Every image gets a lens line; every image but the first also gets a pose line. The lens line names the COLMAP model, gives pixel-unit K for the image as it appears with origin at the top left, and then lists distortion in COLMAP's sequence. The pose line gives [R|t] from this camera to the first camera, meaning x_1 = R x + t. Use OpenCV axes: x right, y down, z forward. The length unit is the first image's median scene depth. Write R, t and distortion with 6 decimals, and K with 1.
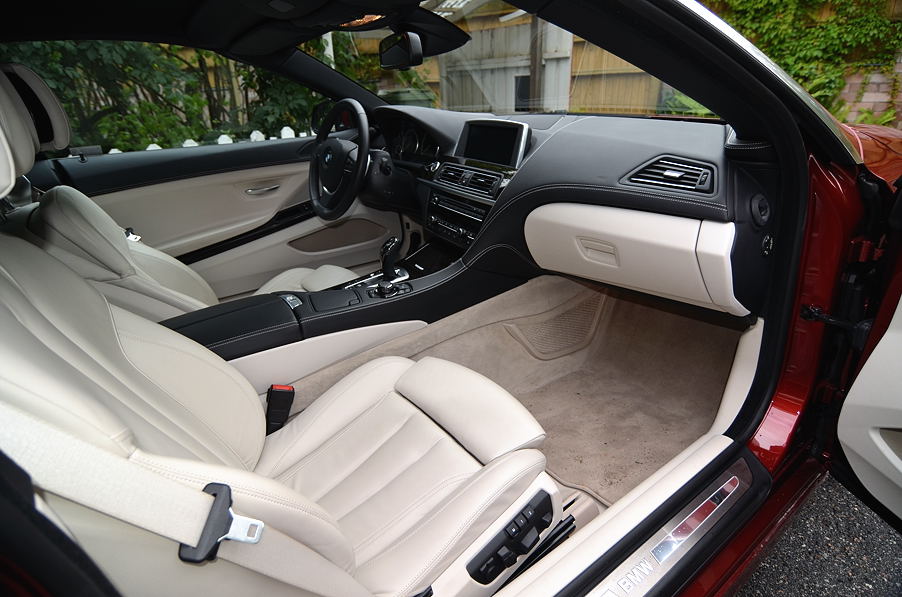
lens RADIAL K [[481.1, 0, 446.4], [0, 481.1, 293.0], [0, 0, 1]] dist [0.016718, -0.024903]
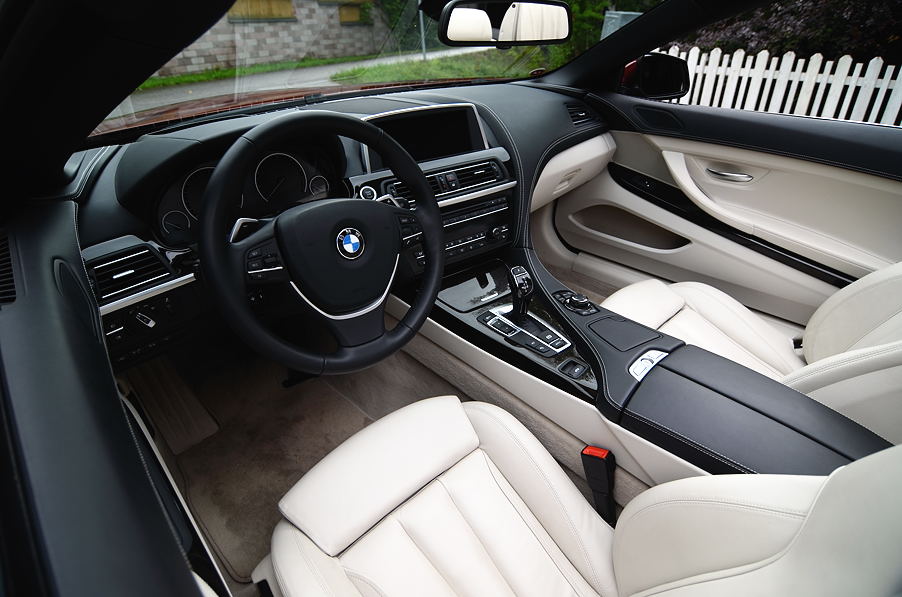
lens RADIAL K [[485.5, 0, 451.0], [0, 485.5, 298.5], [0, 0, 1]] dist [-0.001359, -0.014604]
pose [[-0.135050, -0.461968, 0.876554, -0.174114], [0.405832, 0.781260, 0.474271, -0.106134], [-0.903915, 0.419784, 0.081972, 0.228148]]
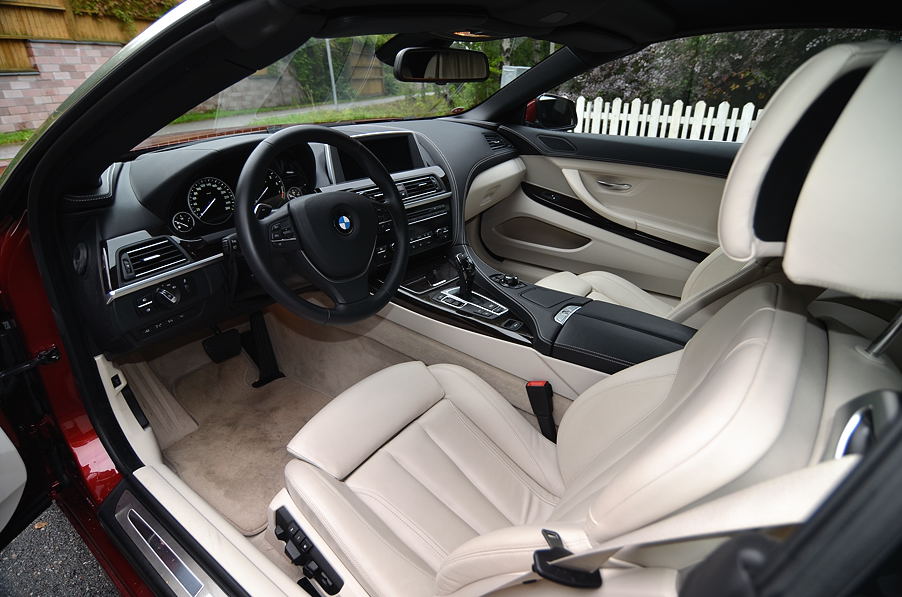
lens RADIAL K [[487.1, 0, 454.2], [0, 487.1, 297.4], [0, 0, 1]] dist [-0.001747, -0.014149]
pose [[-0.312166, -0.363304, 0.877817, -0.217184], [0.386937, 0.795259, 0.466737, -0.110520], [-0.867659, 0.485359, -0.107677, 0.251542]]
